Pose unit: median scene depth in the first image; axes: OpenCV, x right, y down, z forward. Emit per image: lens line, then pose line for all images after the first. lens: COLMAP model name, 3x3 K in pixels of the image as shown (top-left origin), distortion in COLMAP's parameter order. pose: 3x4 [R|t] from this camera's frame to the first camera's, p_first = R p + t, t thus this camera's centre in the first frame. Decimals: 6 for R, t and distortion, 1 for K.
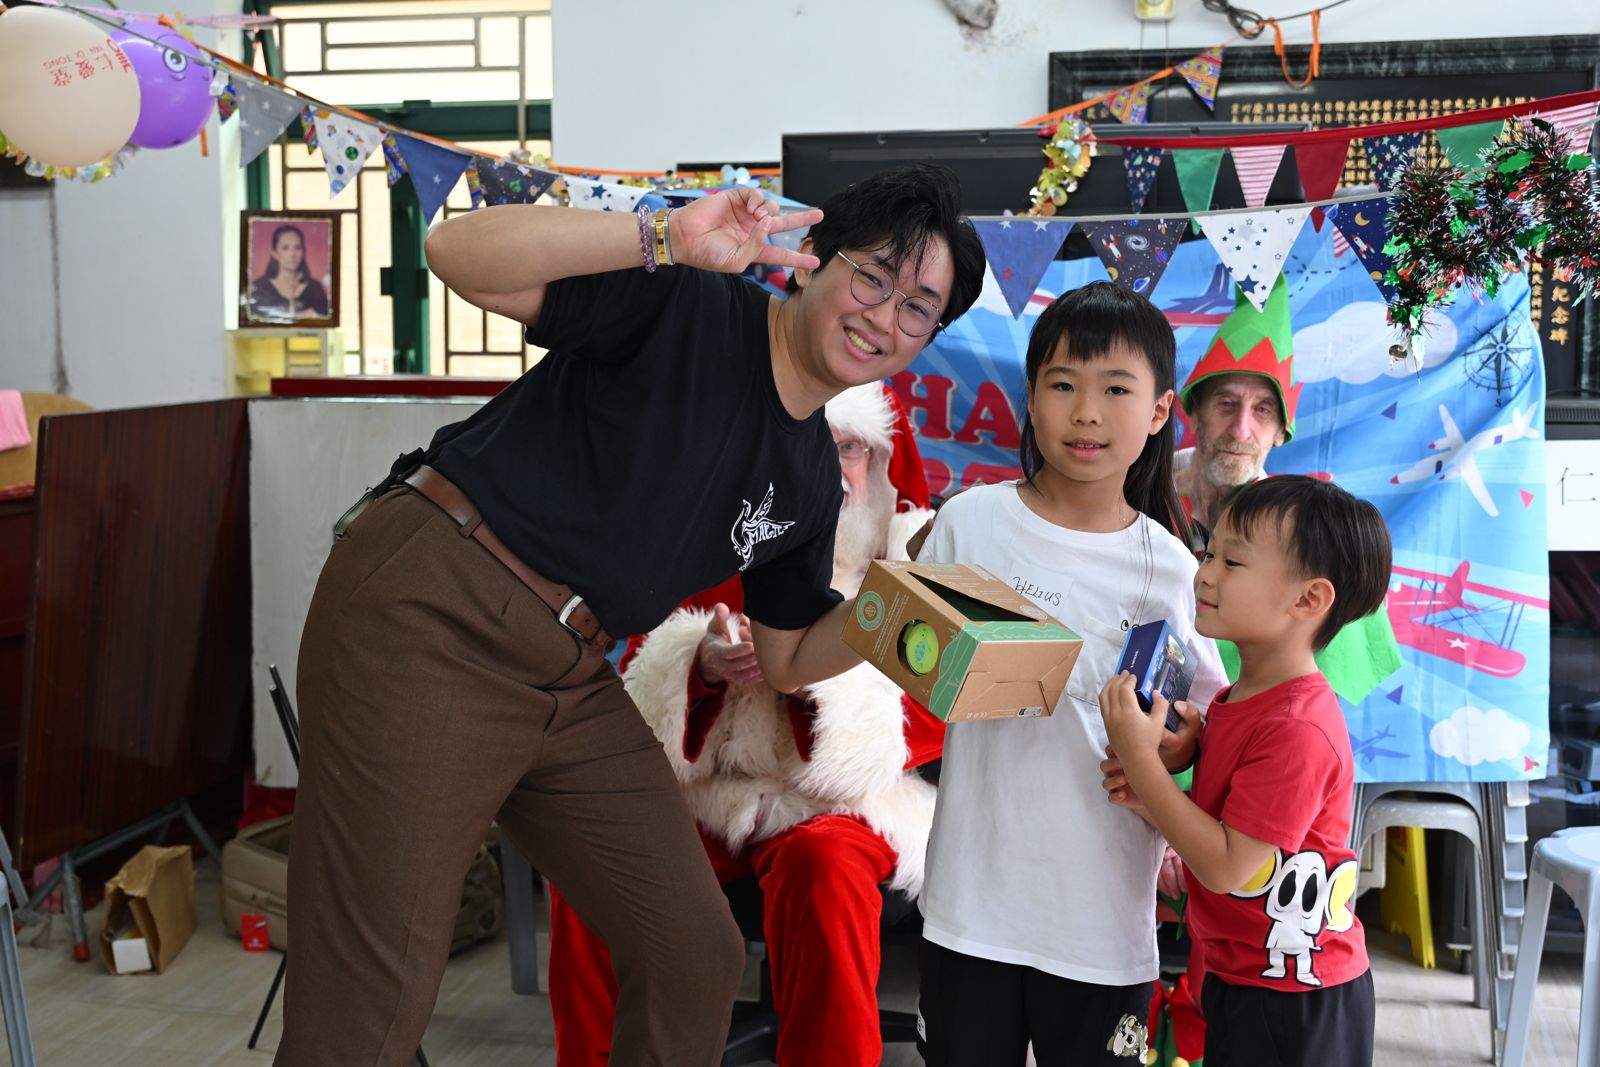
lens RADIAL K [[1974.9, 0, 801.4], [0, 1974.9, 513.9], [0, 0, 1]] dist [0.003092, 0.036710]
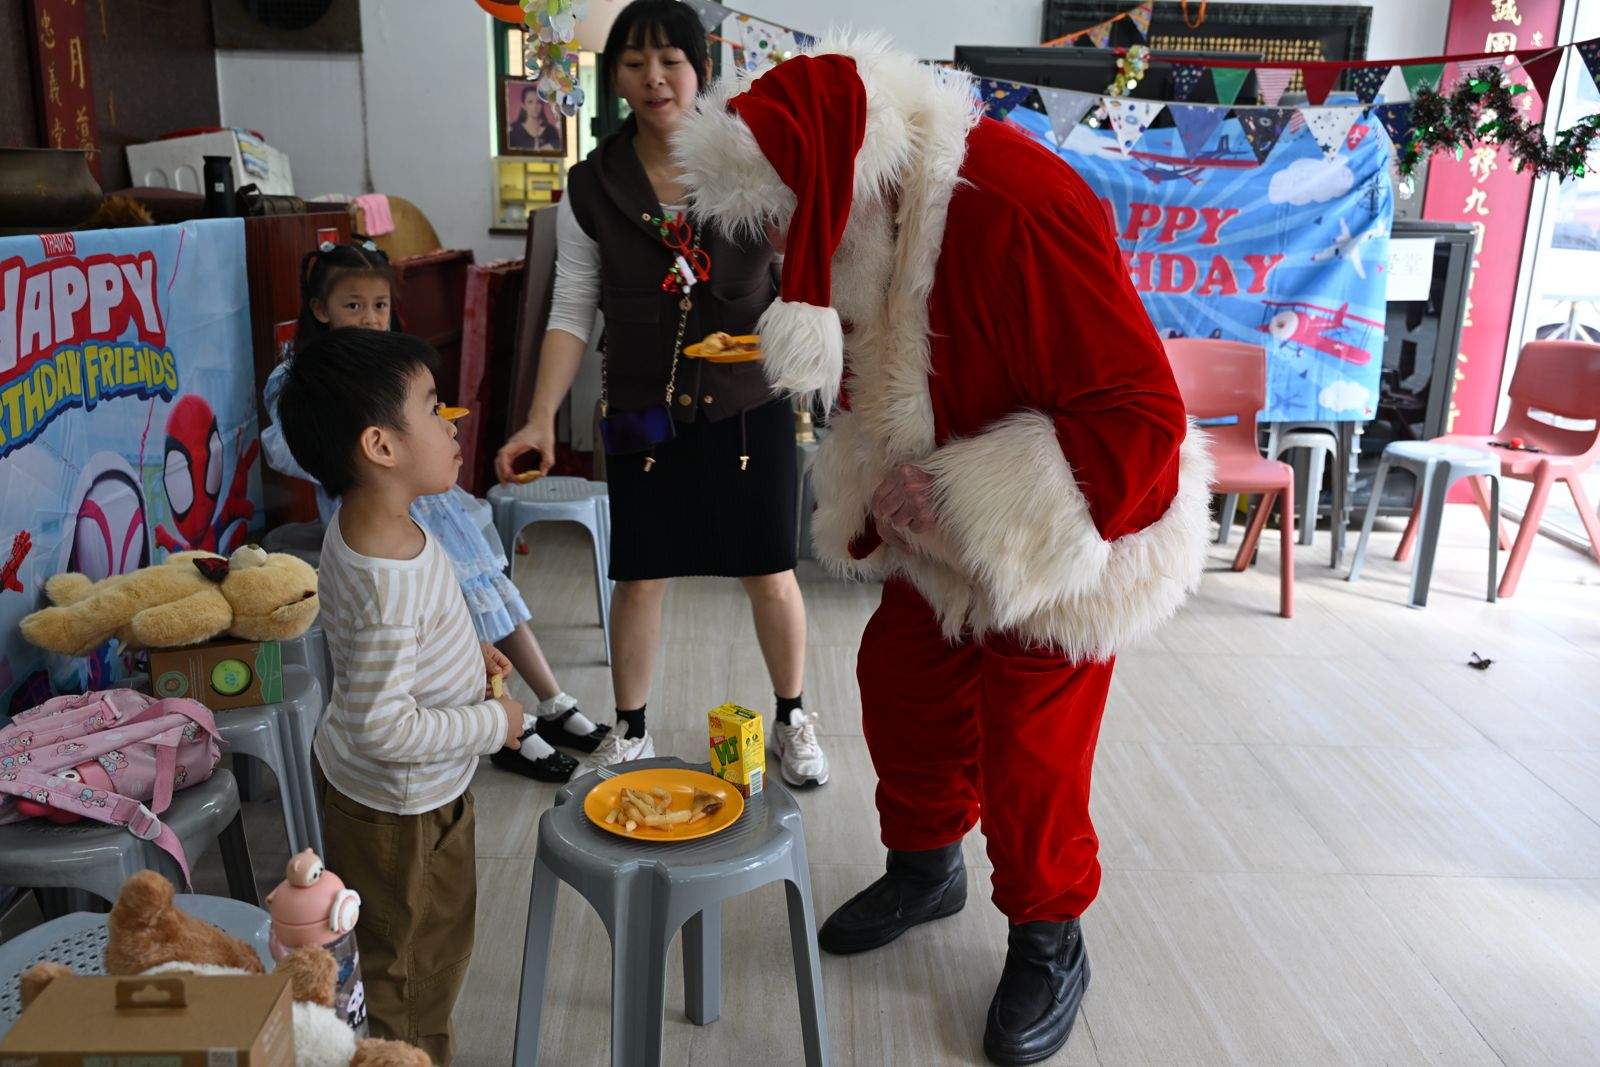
lens RADIAL K [[1362.2, 0, 780.4], [0, 1362.2, 531.5], [0, 0, 1]] dist [0.030328, -0.042070]
pose [[0.975288, -0.030839, 0.218774, -0.444504], [-0.005542, 0.986485, 0.163761, 0.026409], [-0.220867, -0.160926, 0.961936, -0.157401]]
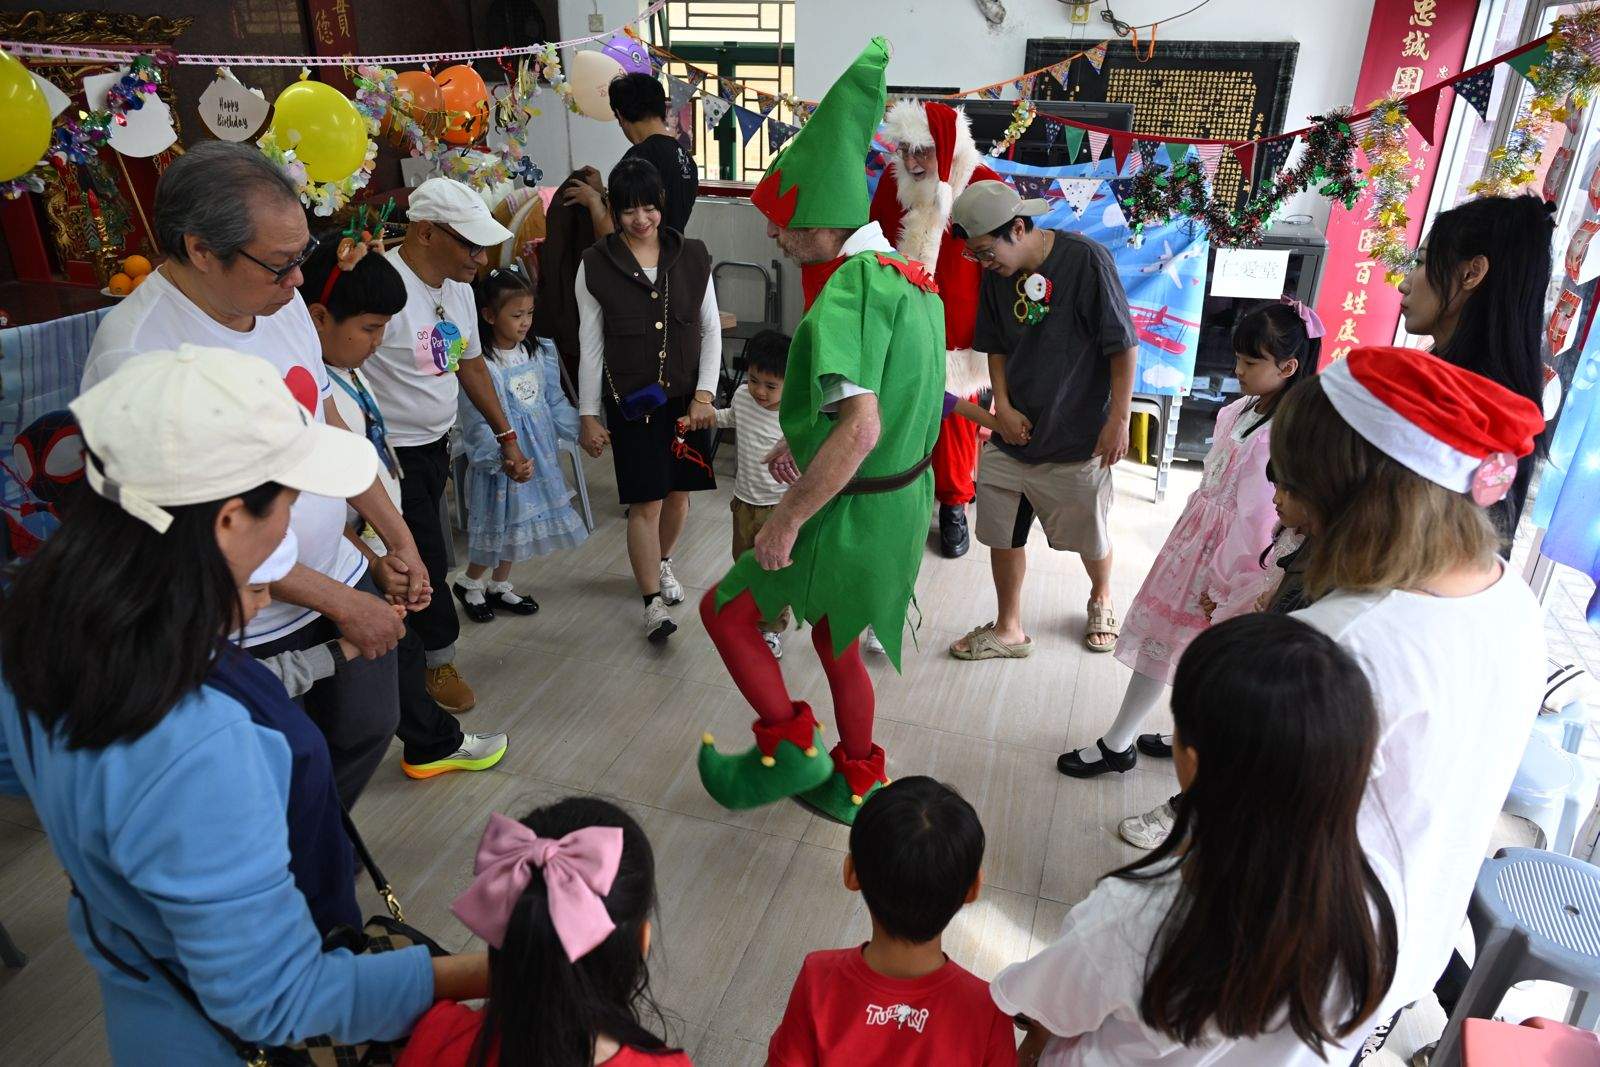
lens RADIAL K [[1071.3, 0, 800.0], [0, 1071.3, 533.5], [0, 0, 1]] dist [0.001423, -0.001729]
pose [[0.995053, 0.054777, -0.082877, 0.007282], [-0.025242, 0.946280, 0.322361, -0.117740], [0.096083, -0.318675, 0.942982, -0.360620]]
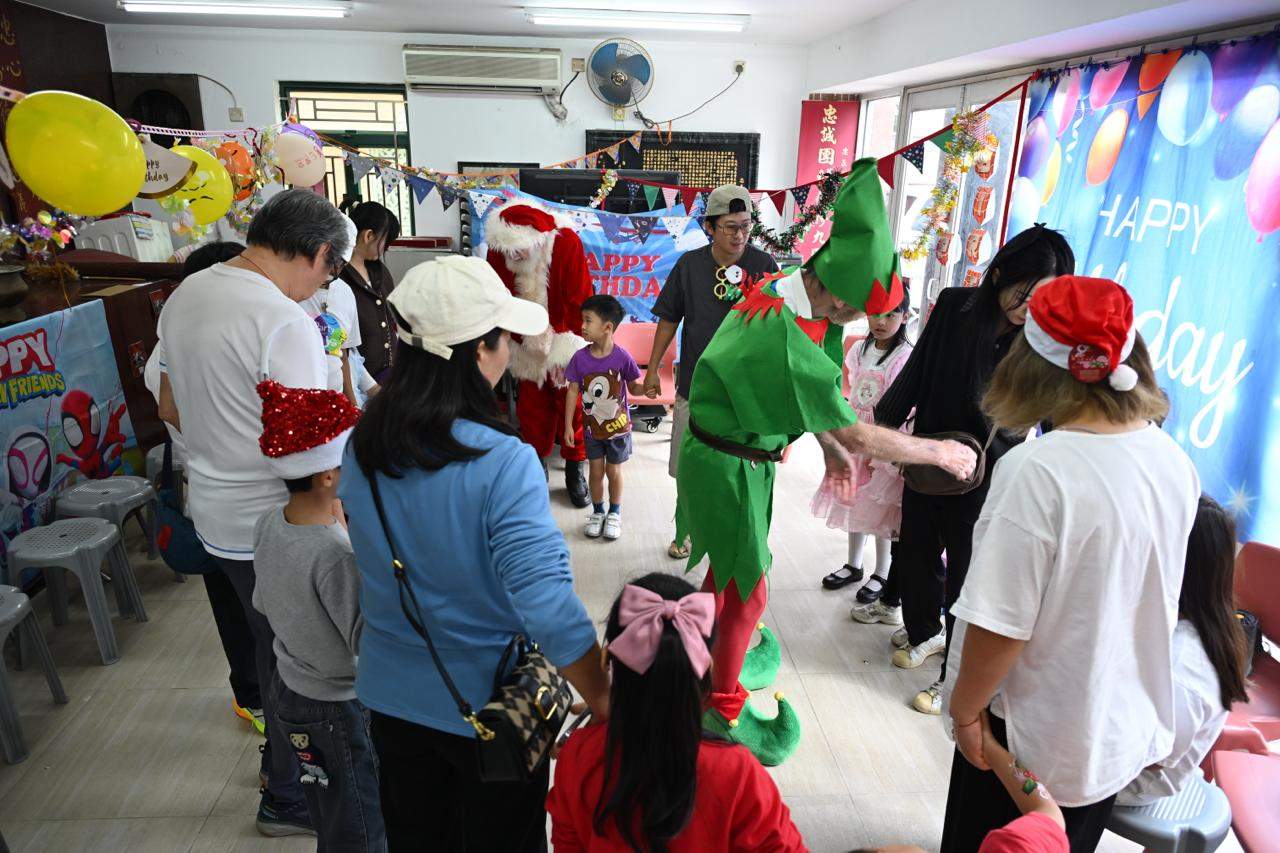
lens RADIAL K [[862.2, 0, 639.2], [0, 862.2, 449.2], [0, 0, 1]] dist [-0.001002, 0.000001]
pose [[0.958087, -0.076433, 0.276093, -0.251209], [0.009166, 0.971437, 0.237122, -0.085508], [-0.286331, -0.224653, 0.931421, -0.471275]]
